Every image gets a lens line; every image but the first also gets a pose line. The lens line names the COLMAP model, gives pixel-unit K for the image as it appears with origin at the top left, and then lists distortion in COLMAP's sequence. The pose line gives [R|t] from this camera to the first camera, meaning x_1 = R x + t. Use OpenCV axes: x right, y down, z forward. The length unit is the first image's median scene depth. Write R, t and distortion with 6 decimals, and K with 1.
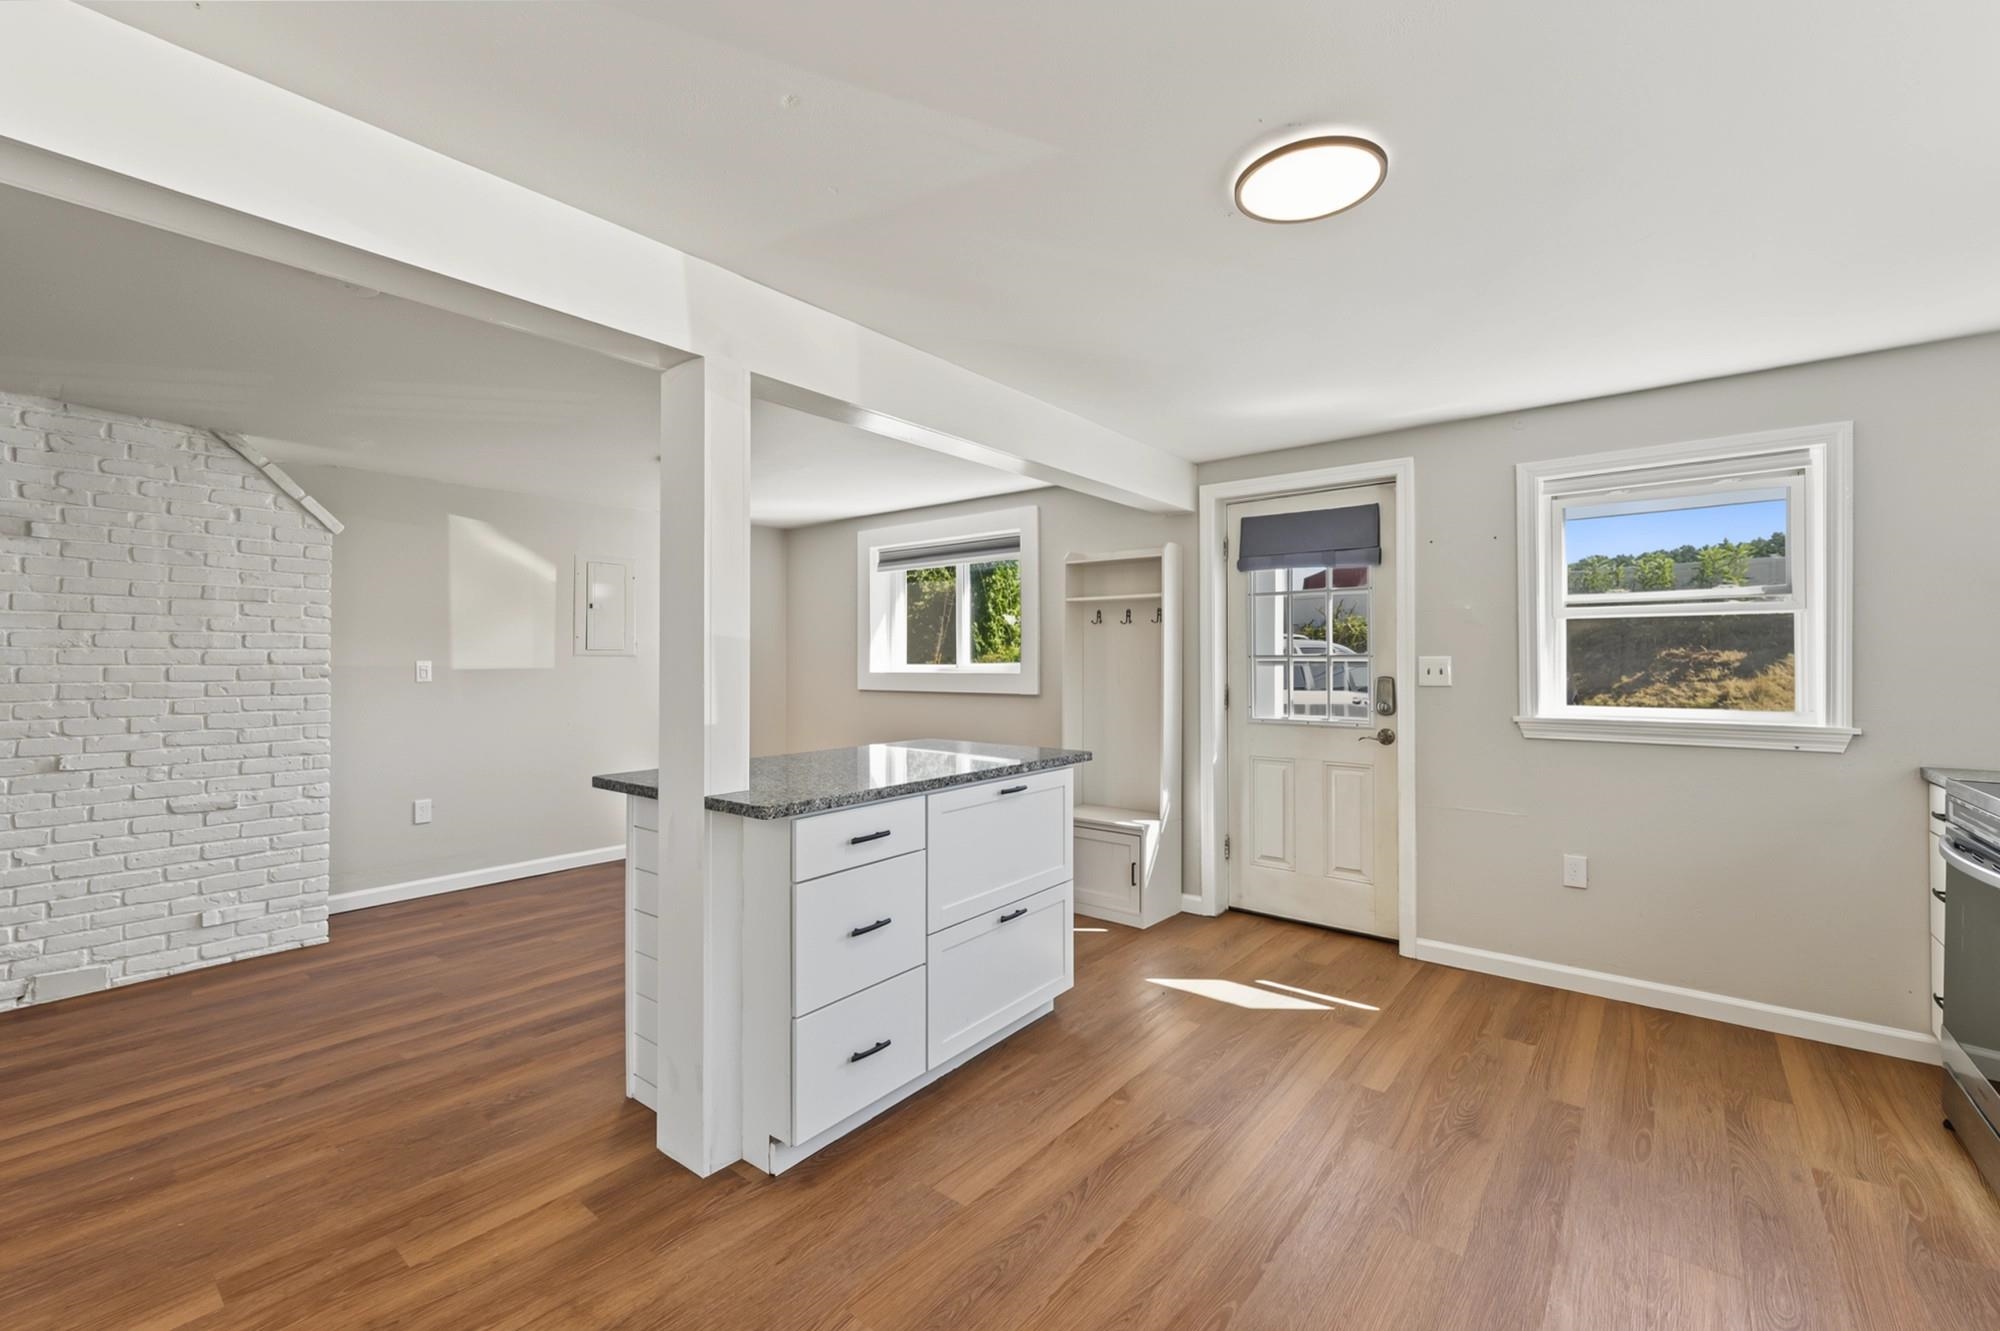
lens RADIAL K [[831.4, 0, 1000.0], [0, 831.4, 665.5], [0, 0, 1]] dist [0.002170, 0.000188]
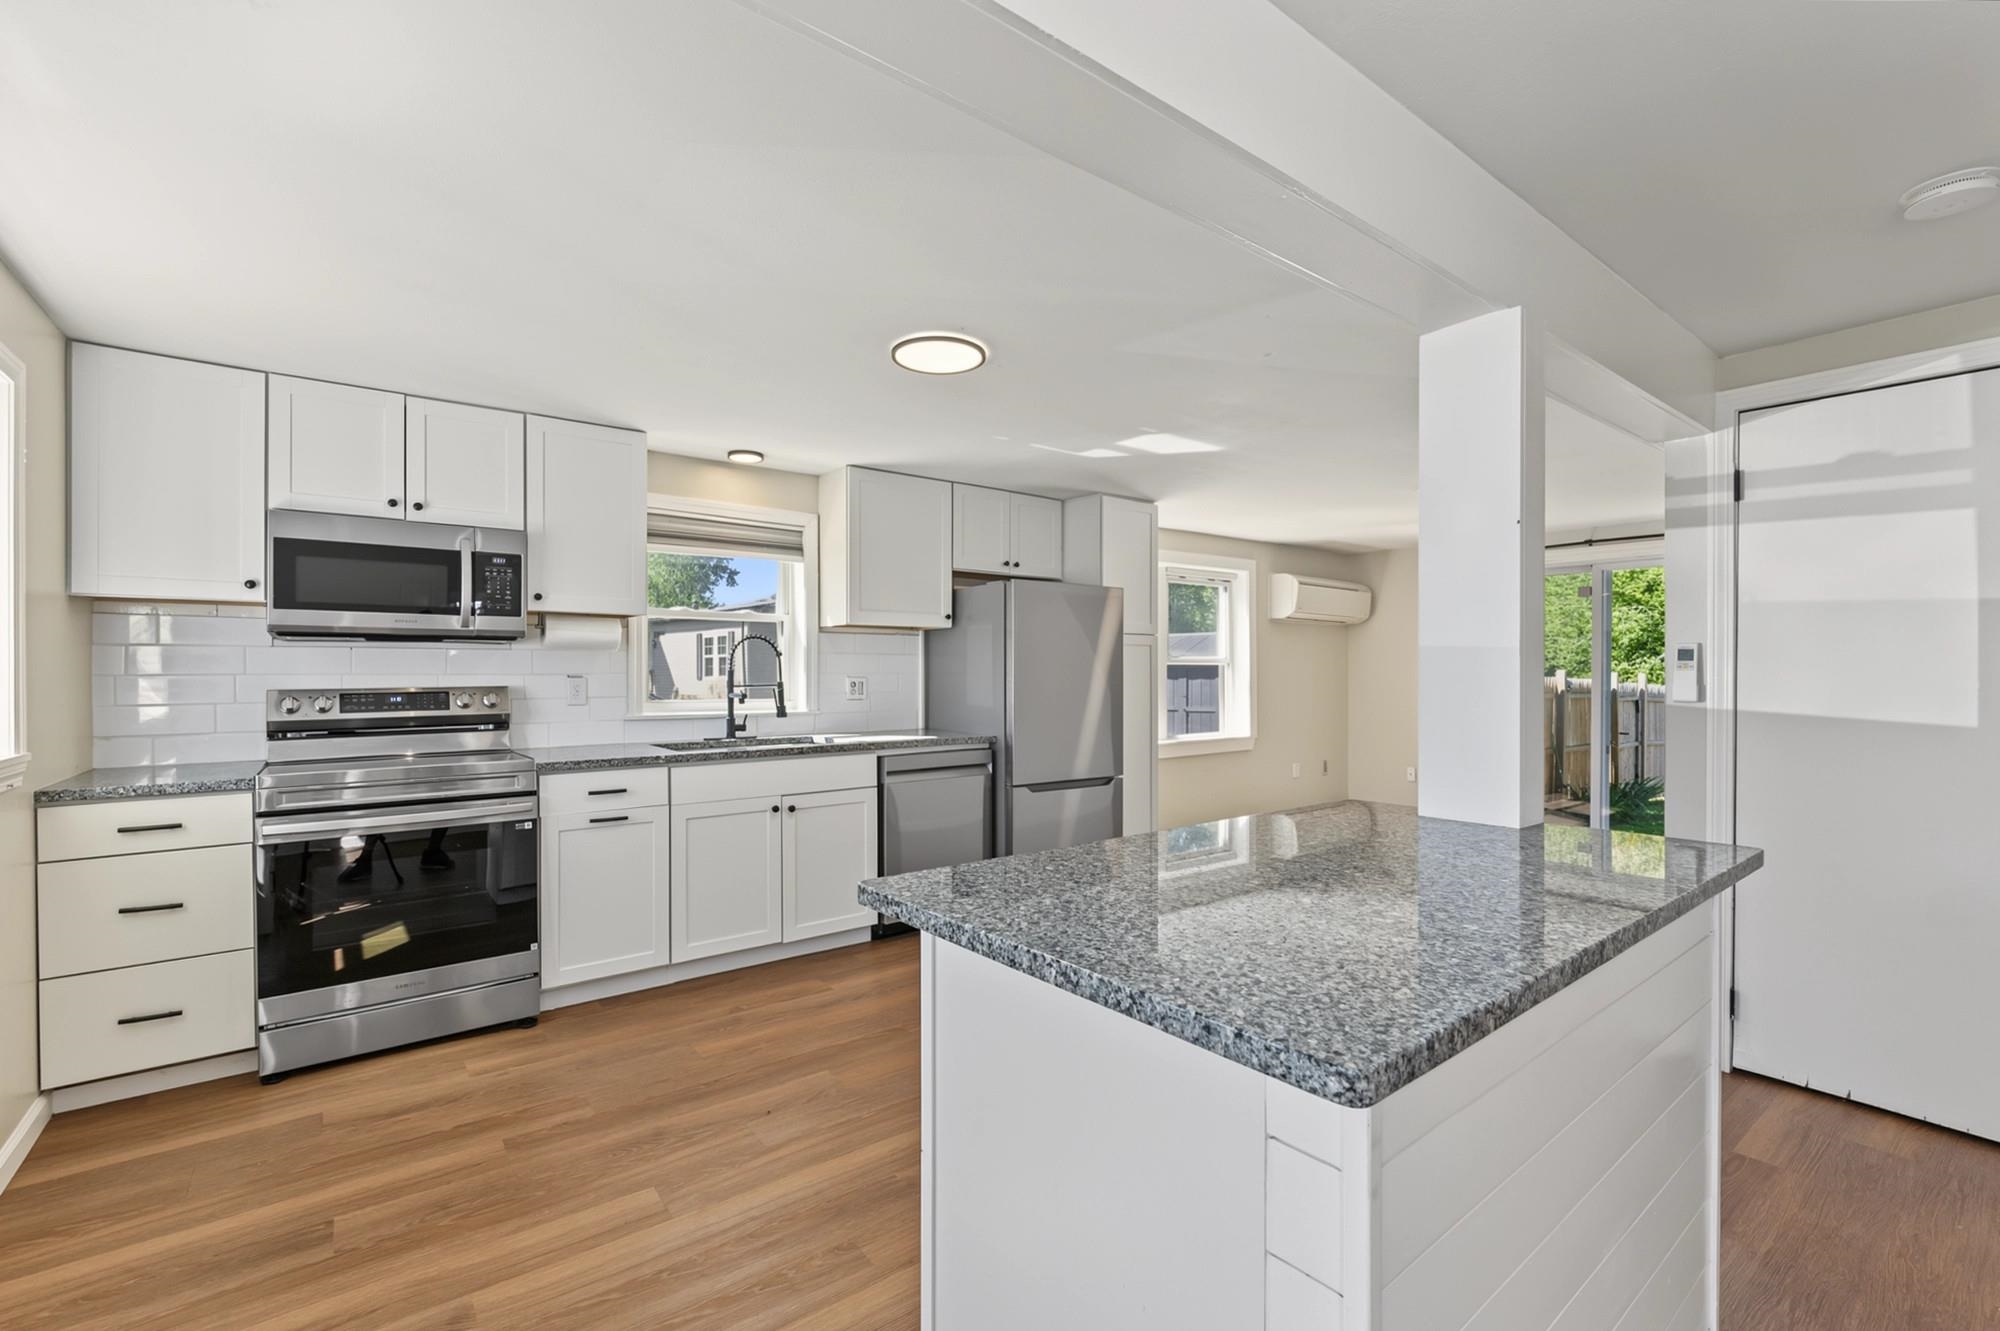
lens RADIAL K [[860.5, 0, 990.3], [0, 860.5, 674.9], [0, 0, 1]] dist [-0.000836, -0.000500]
pose [[-0.969485, -0.002496, 0.245138, -0.052694], [-0.000641, 0.999971, 0.007644, -0.003879], [-0.245150, 0.007253, -0.969458, 1.264863]]
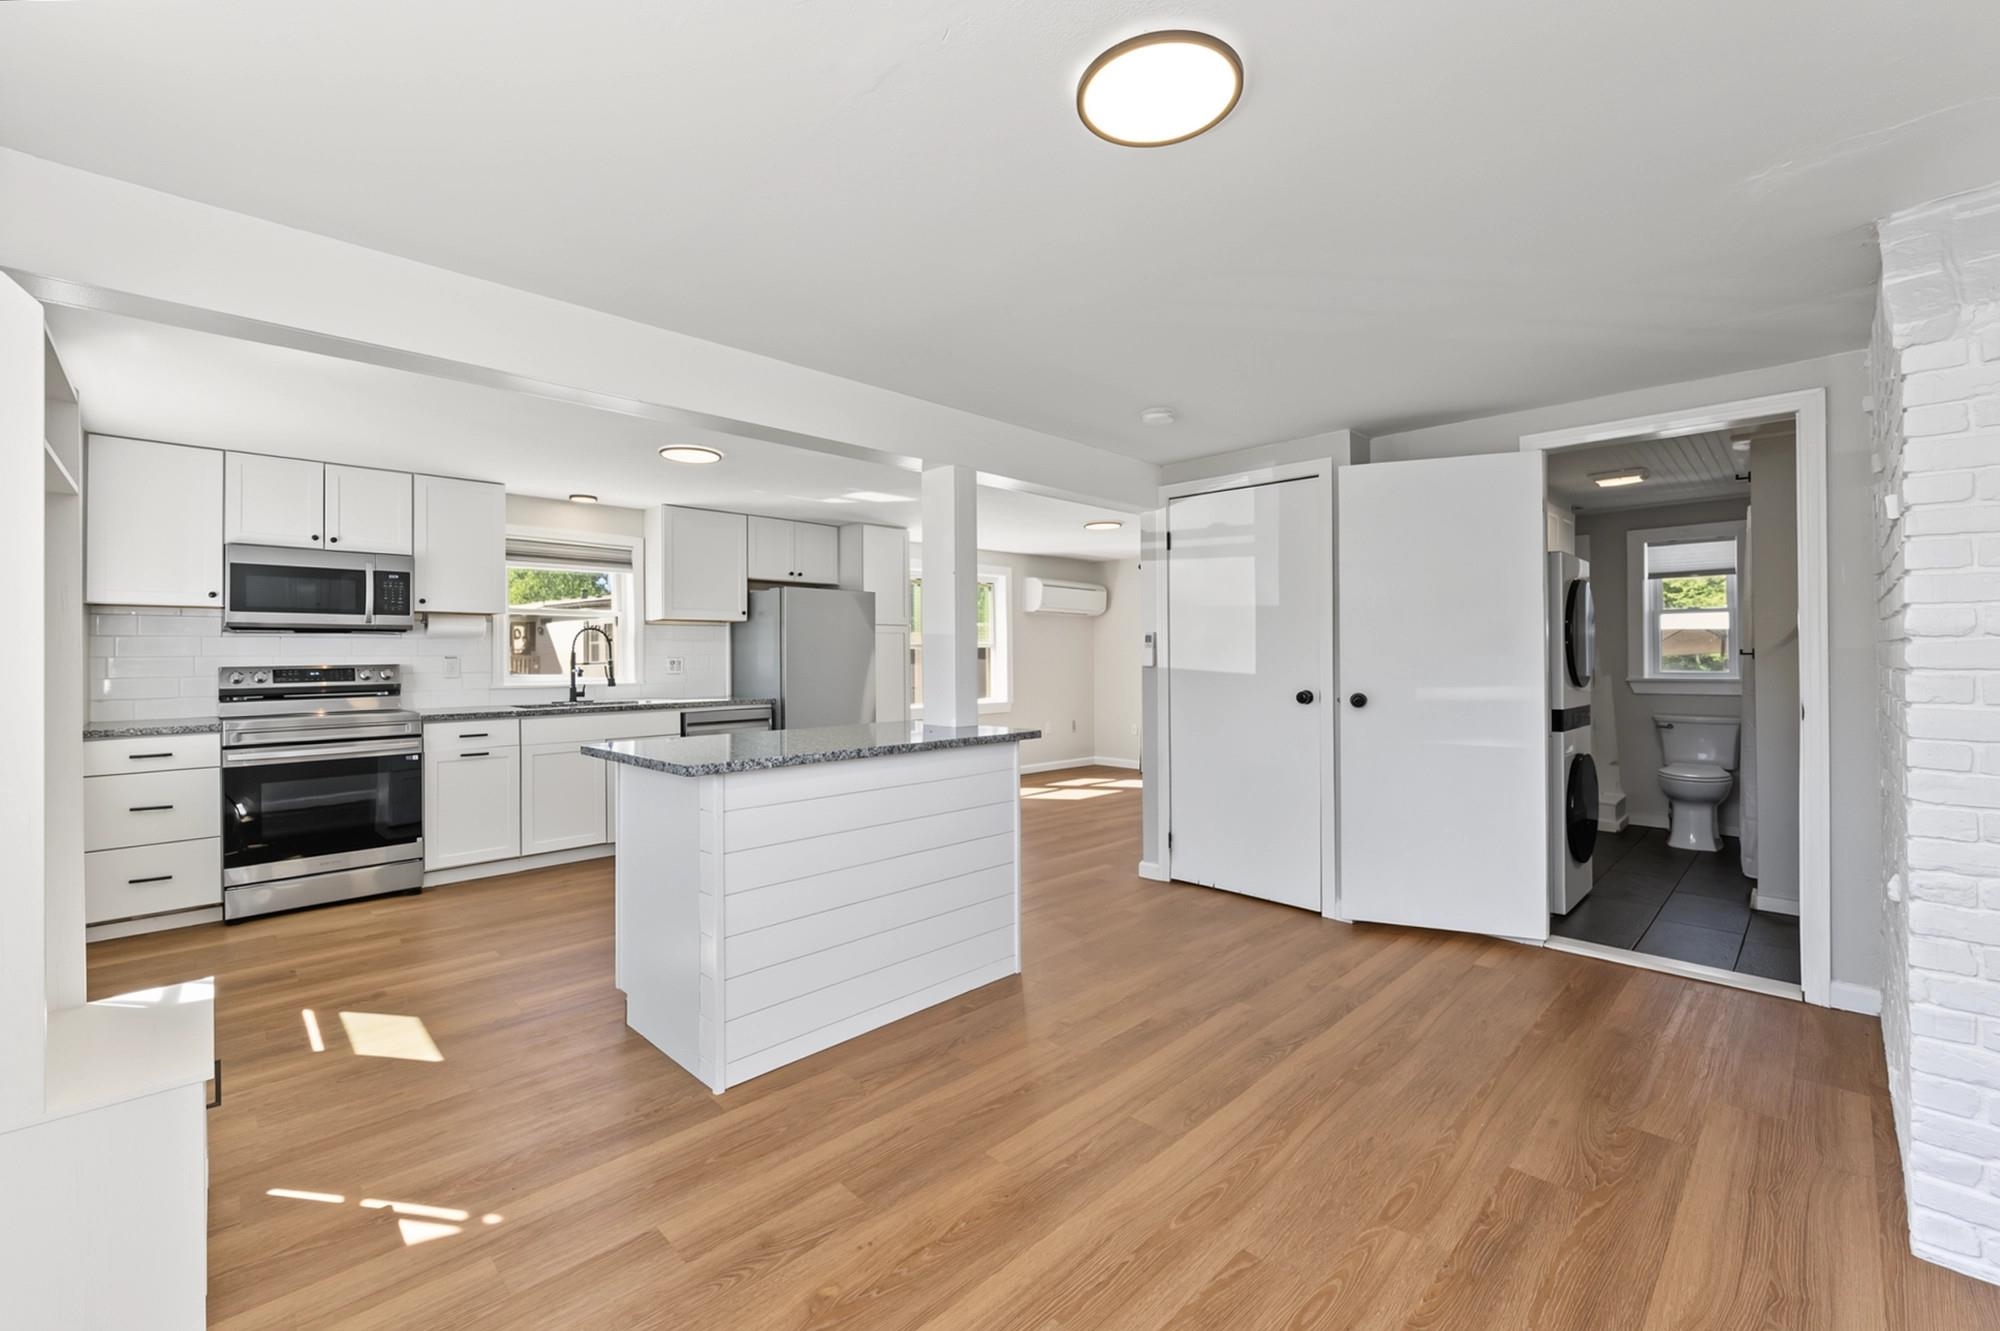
lens RADIAL K [[824.2, 0, 996.9], [0, 824.2, 649.1], [0, 0, 1]] dist [-0.004470, -0.000159]
pose [[-0.992730, 0.005685, 0.120225, -0.410485], [0.005191, 0.999977, -0.004420, 0.003863], [-0.120248, -0.003764, -0.992737, 1.666747]]
